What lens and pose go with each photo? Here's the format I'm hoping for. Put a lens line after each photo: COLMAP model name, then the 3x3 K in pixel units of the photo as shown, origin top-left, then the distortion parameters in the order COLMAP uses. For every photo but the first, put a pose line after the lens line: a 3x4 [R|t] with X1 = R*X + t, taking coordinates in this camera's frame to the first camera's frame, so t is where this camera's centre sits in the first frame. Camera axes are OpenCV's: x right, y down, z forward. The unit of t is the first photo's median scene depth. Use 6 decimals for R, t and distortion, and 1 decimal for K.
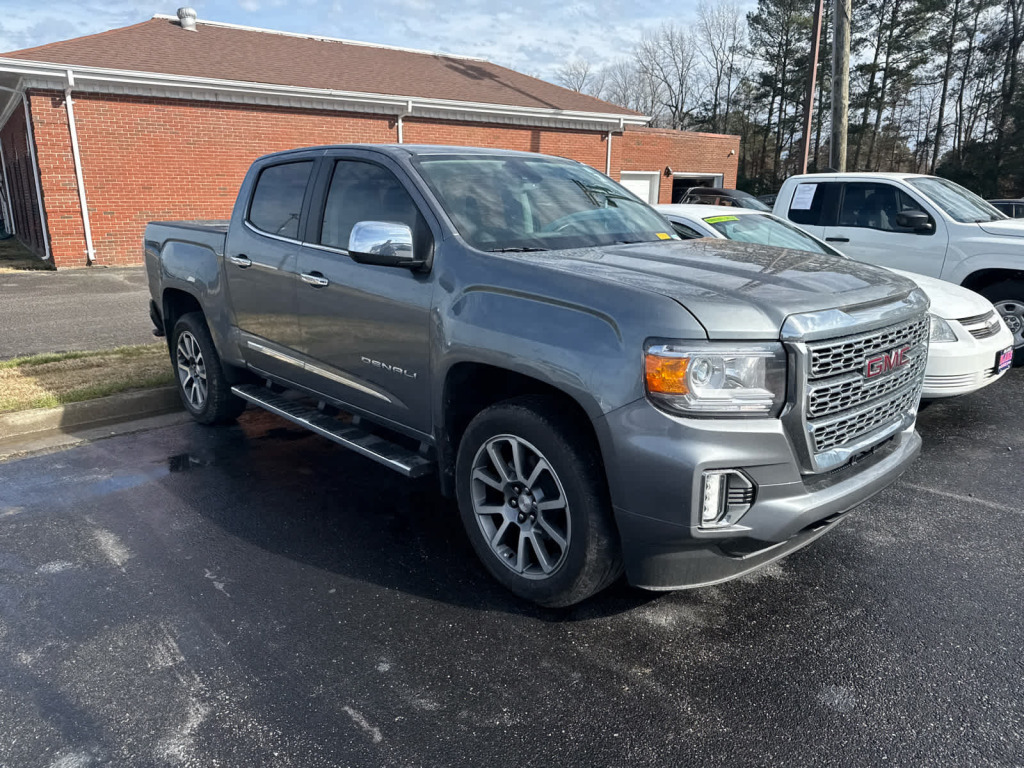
lens RADIAL K [[720.2, 0, 499.3], [0, 720.2, 390.4], [0, 0, 1]] dist [0.020549, -0.023666]
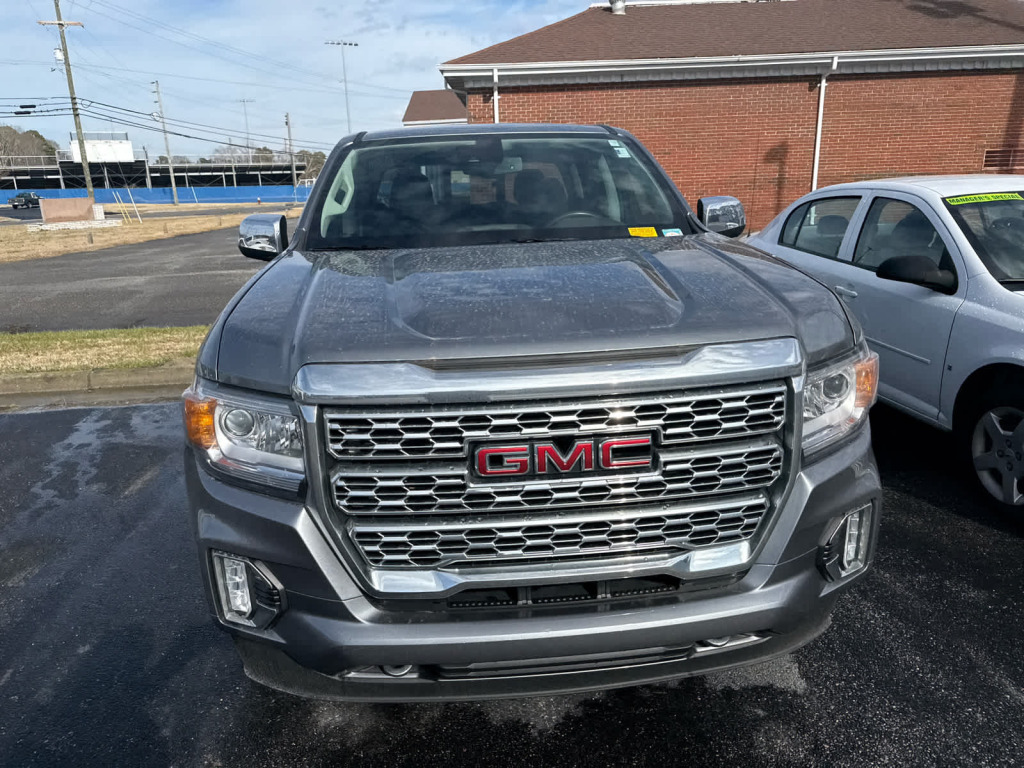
lens RADIAL K [[720.2, 0, 503.2], [0, 720.2, 388.2], [0, 0, 1]] dist [0.020549, -0.023666]
pose [[0.799467, 0.141523, -0.583801, 0.273036], [-0.123218, 0.989821, 0.071212, -0.043494], [0.587937, 0.015003, 0.808768, 0.155411]]
